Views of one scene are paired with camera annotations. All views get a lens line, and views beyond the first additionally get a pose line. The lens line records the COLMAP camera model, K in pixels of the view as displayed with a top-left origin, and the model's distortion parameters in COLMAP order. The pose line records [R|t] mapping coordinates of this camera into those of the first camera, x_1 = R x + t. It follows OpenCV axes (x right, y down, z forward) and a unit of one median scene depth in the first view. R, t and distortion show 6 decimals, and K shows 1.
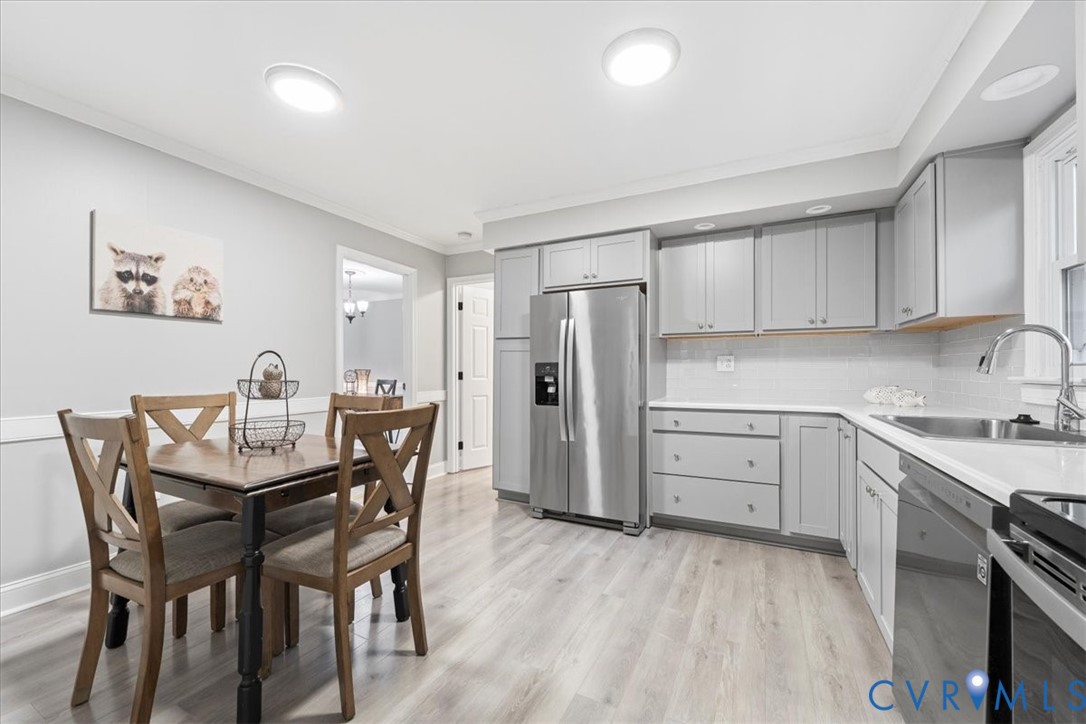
lens RADIAL K [[430.4, 0, 544.5], [0, 430.4, 367.9], [0, 0, 1]] dist [-0.000011, -0.000004]
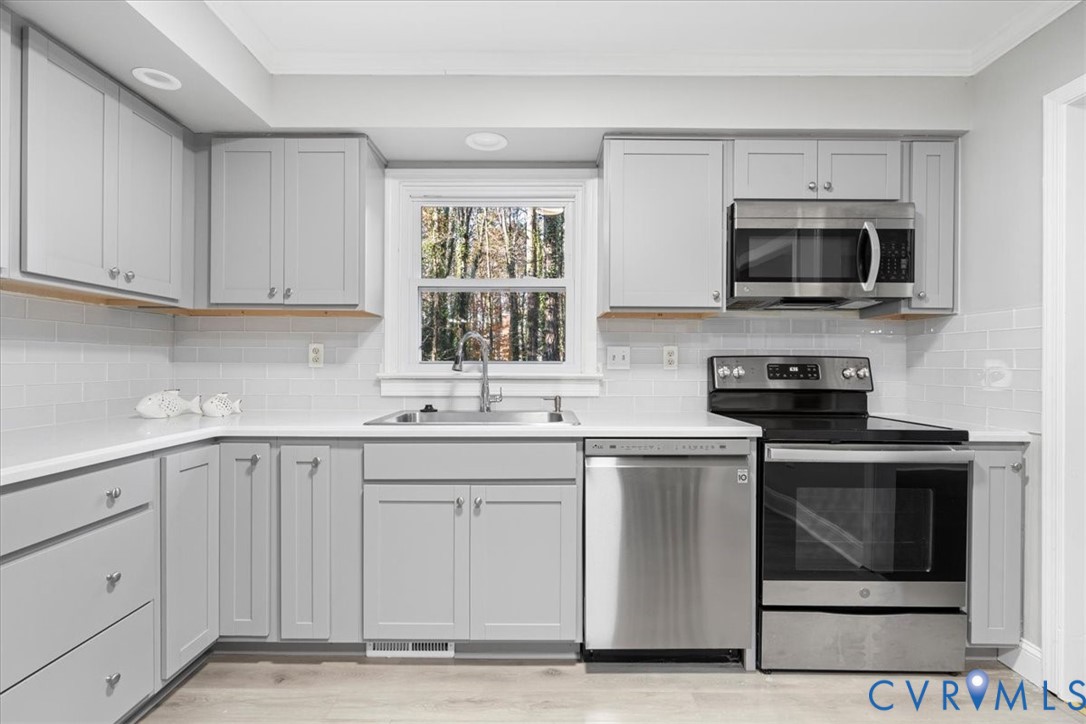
lens RADIAL K [[498.4, 0, 543.5], [0, 498.4, 364.6], [0, 0, 1]] dist [-0.000585, -0.000089]
pose [[-0.453970, 0.000916, 0.891017, -0.172106], [-0.009750, 0.999934, -0.005996, 0.000926], [-0.890964, -0.011409, -0.453931, 0.867219]]
